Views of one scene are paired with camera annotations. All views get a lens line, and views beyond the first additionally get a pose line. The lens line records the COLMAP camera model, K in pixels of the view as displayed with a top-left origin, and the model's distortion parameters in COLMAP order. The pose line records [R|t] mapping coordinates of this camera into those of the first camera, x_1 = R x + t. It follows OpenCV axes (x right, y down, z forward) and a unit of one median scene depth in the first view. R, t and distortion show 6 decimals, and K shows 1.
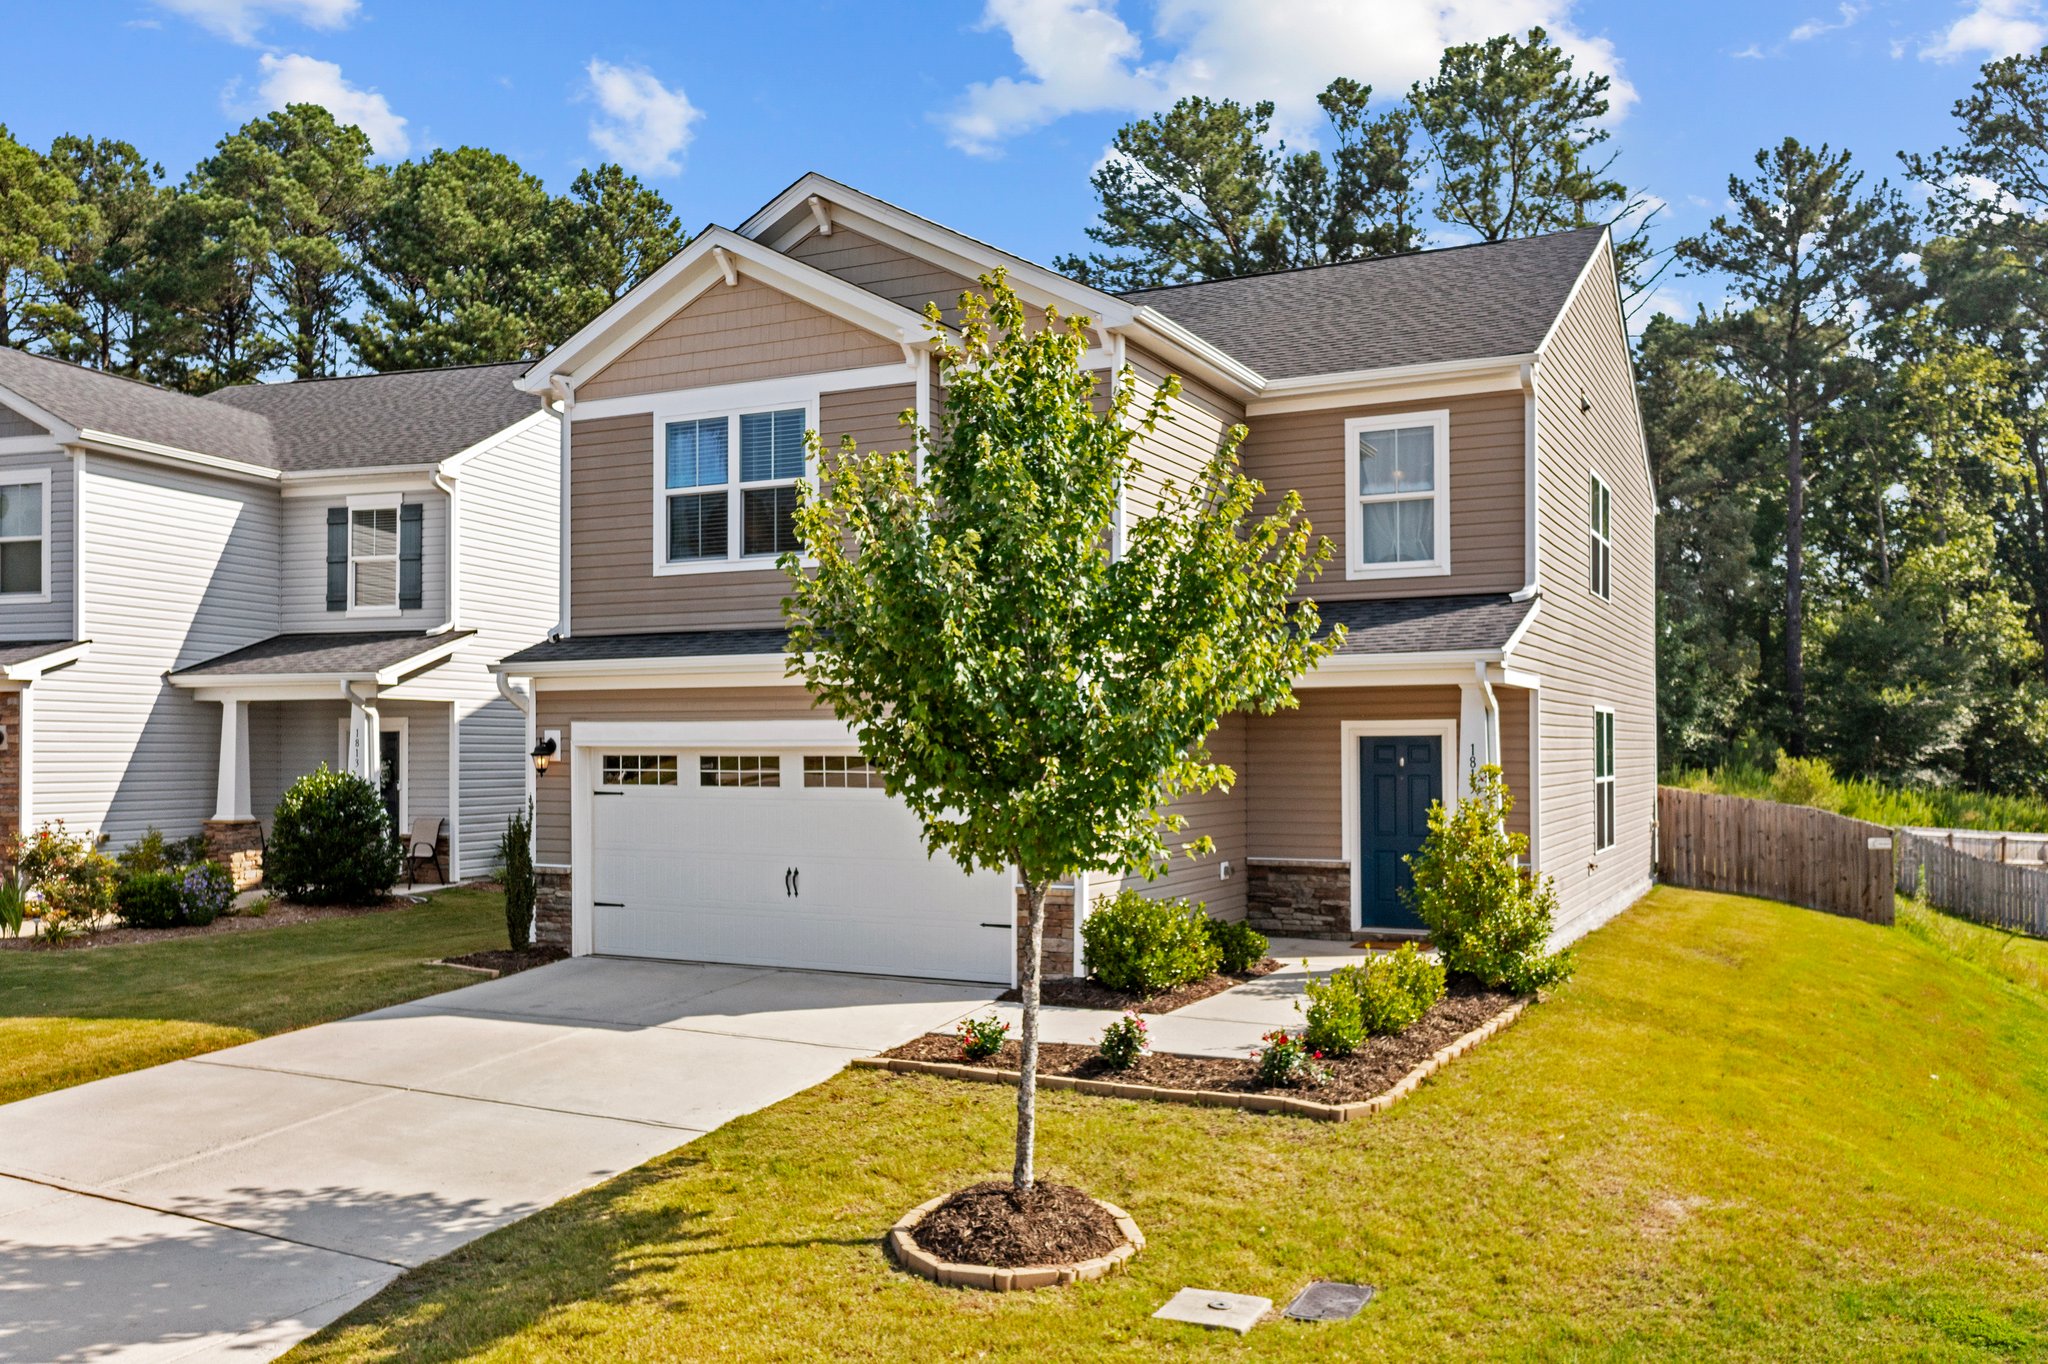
lens RADIAL K [[1649.3, 0, 1031.2], [0, 1649.3, 707.0], [0, 0, 1]] dist [0.003015, -0.003238]
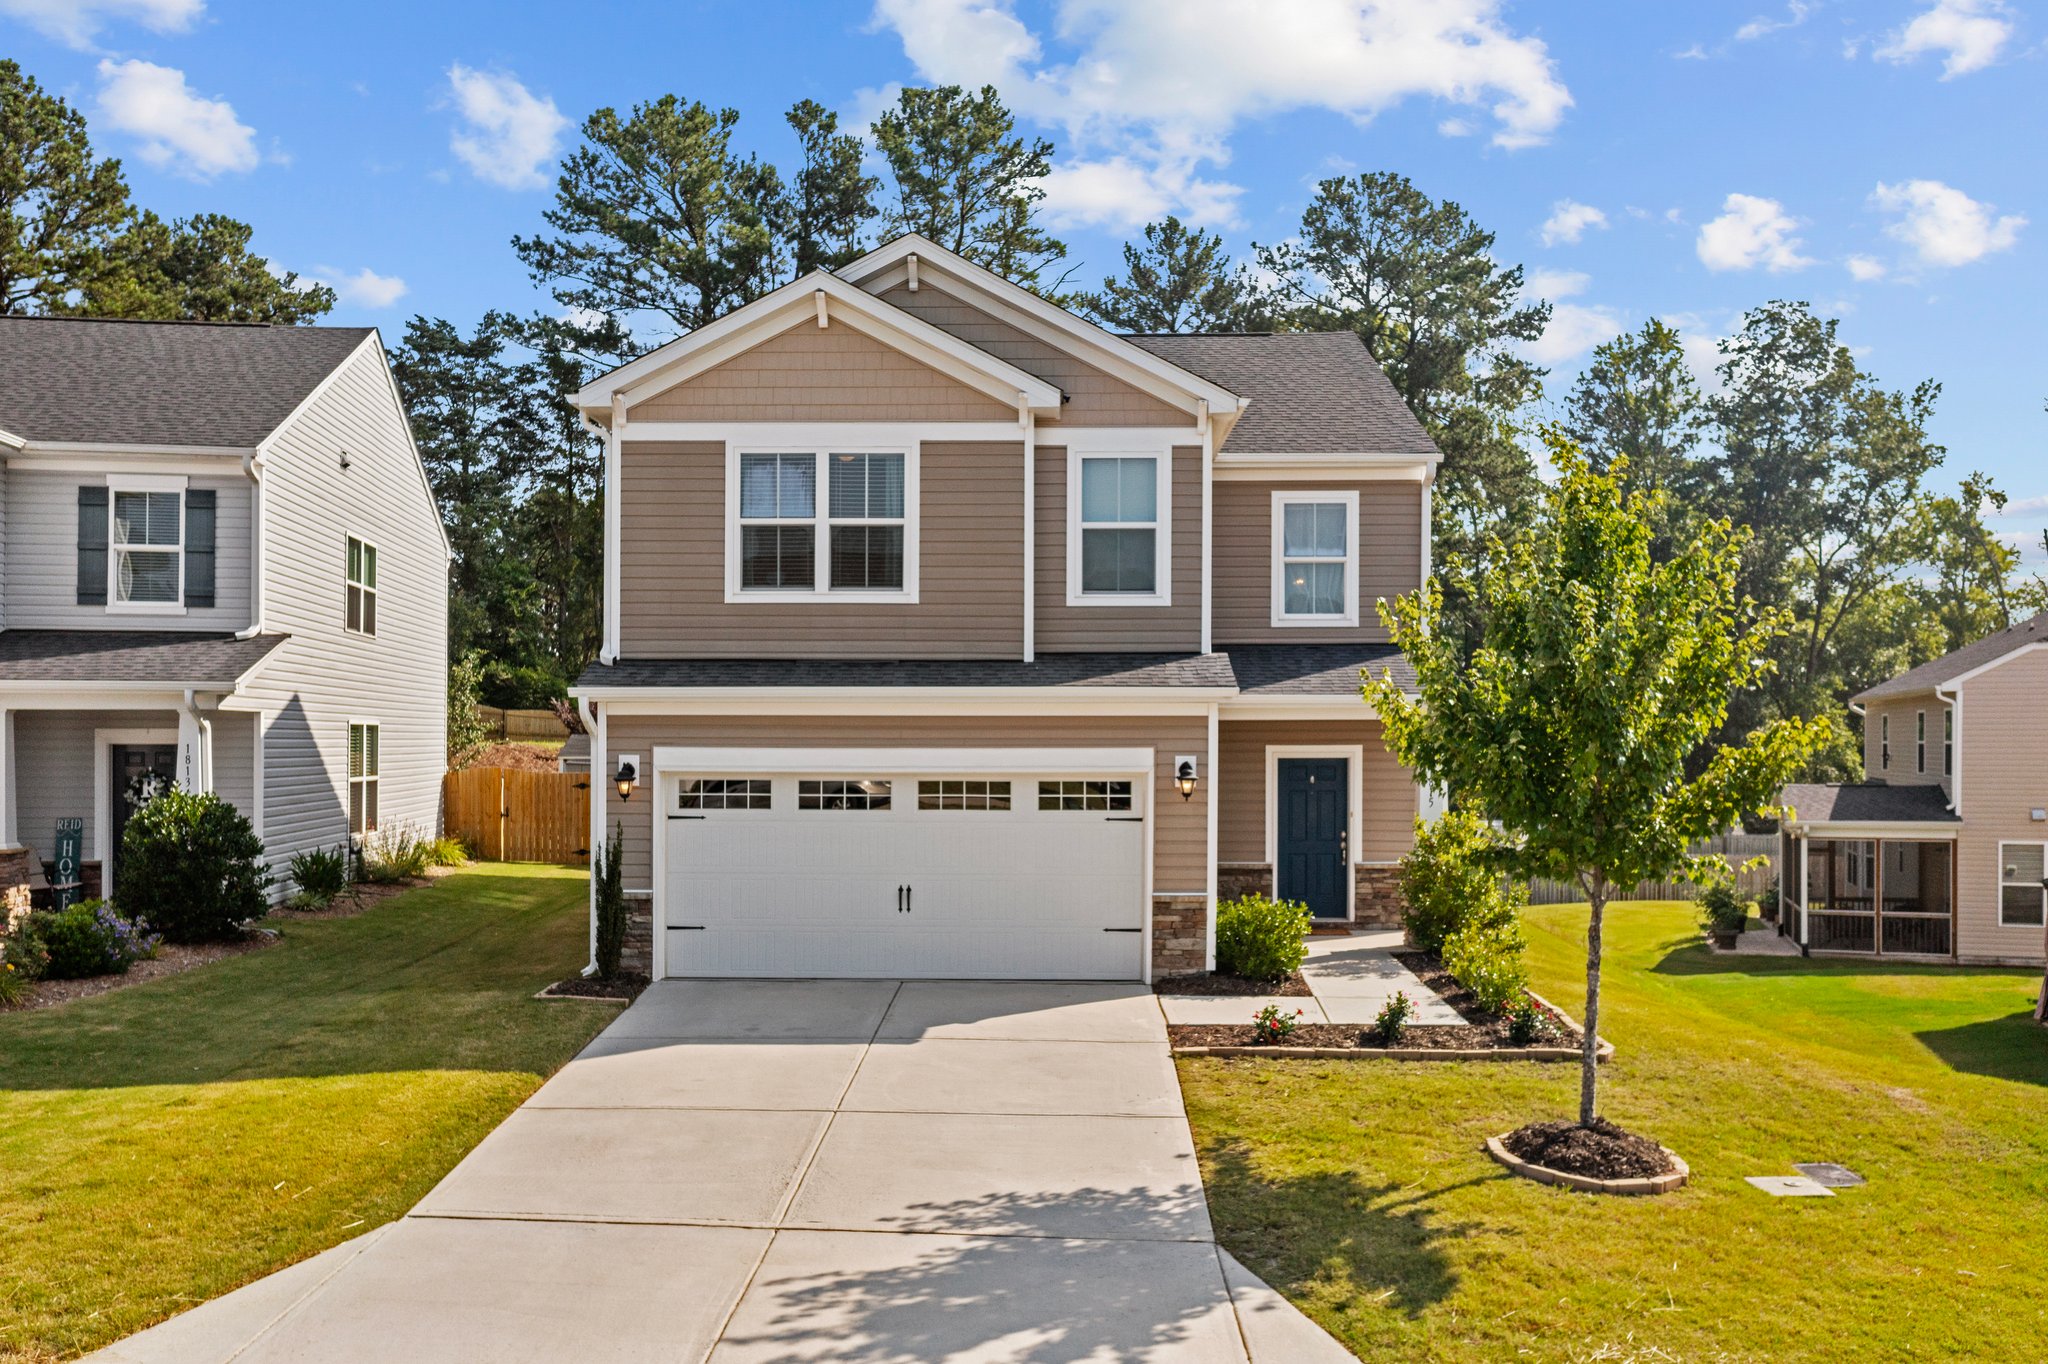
lens RADIAL K [[1638.6, 0, 1057.0], [0, 1638.6, 713.1], [0, 0, 1]] dist [-0.007298, 0.006503]
pose [[0.897492, 0.009780, 0.440923, -0.490504], [-0.014576, 0.999866, 0.007490, -0.021895], [-0.440790, -0.013149, 0.897514, 0.002985]]
